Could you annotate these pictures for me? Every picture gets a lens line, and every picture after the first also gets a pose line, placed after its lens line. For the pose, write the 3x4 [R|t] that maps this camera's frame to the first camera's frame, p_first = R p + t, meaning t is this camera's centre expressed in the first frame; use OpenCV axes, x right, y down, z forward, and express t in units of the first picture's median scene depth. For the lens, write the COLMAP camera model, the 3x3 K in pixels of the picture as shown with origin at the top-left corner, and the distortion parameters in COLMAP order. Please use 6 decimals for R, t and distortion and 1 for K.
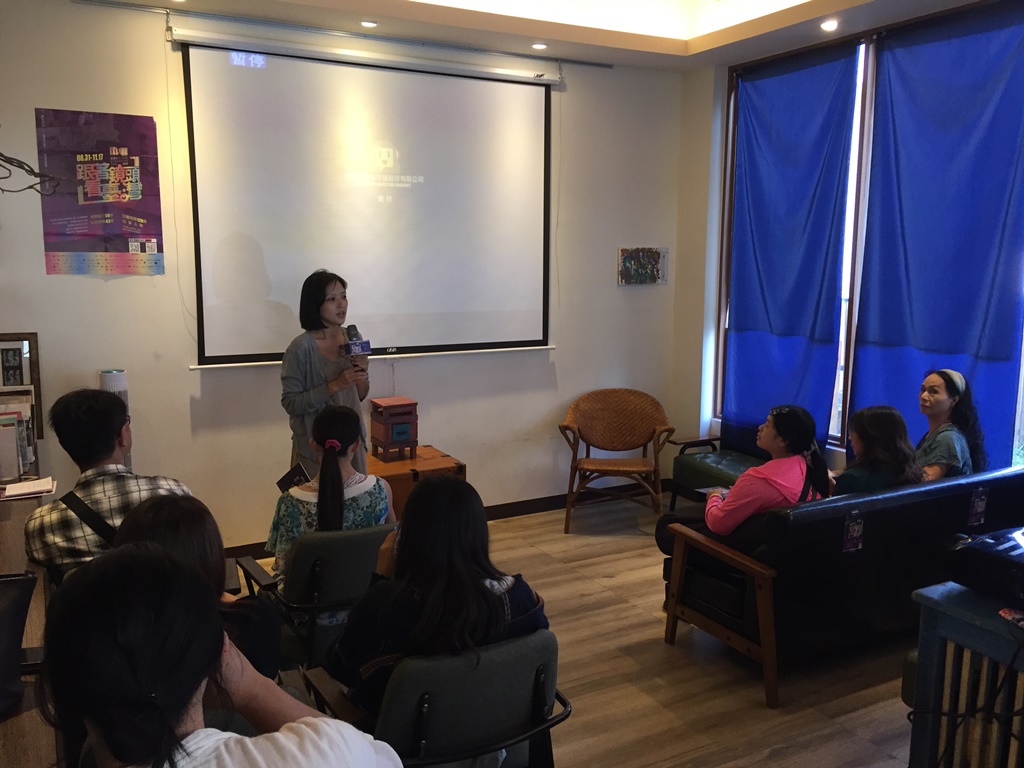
lens RADIAL K [[867.3, 0, 508.8], [0, 867.3, 386.1], [0, 0, 1]] dist [0.079974, -0.123224]
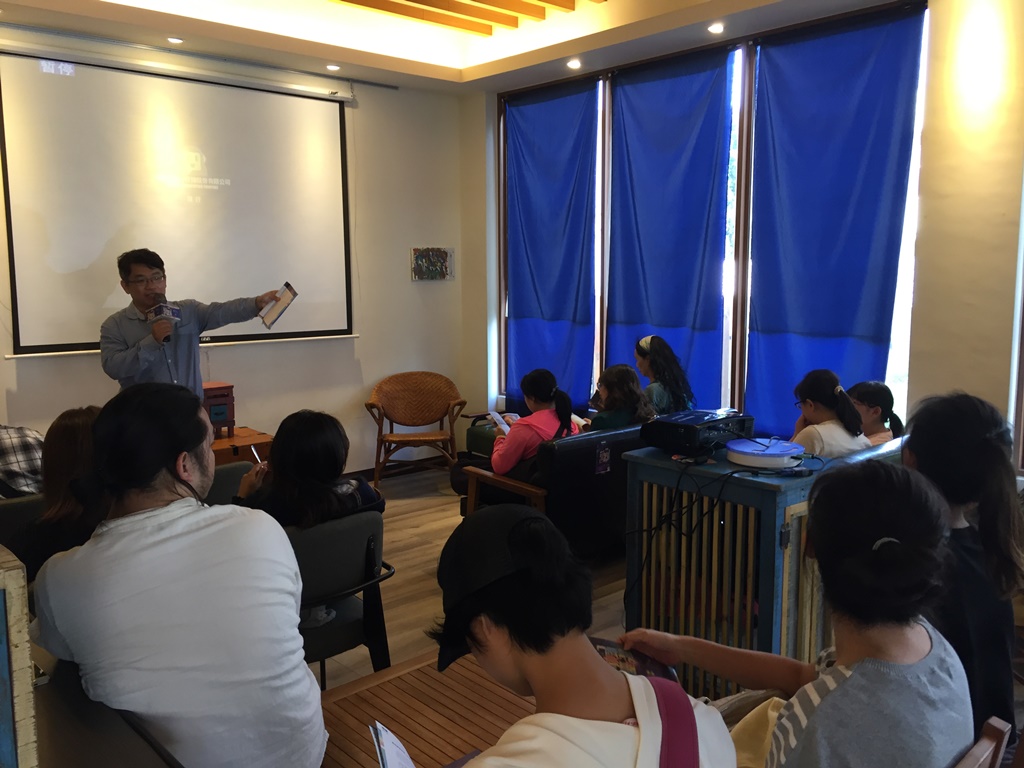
lens RADIAL K [[867.3, 0, 508.8], [0, 867.3, 386.1], [0, 0, 1]] dist [0.079974, -0.123224]
pose [[0.971500, -0.037351, 0.234079, -0.024701], [0.041740, 0.999033, -0.013819, 0.047264], [-0.233337, 0.023195, 0.972119, -0.141179]]
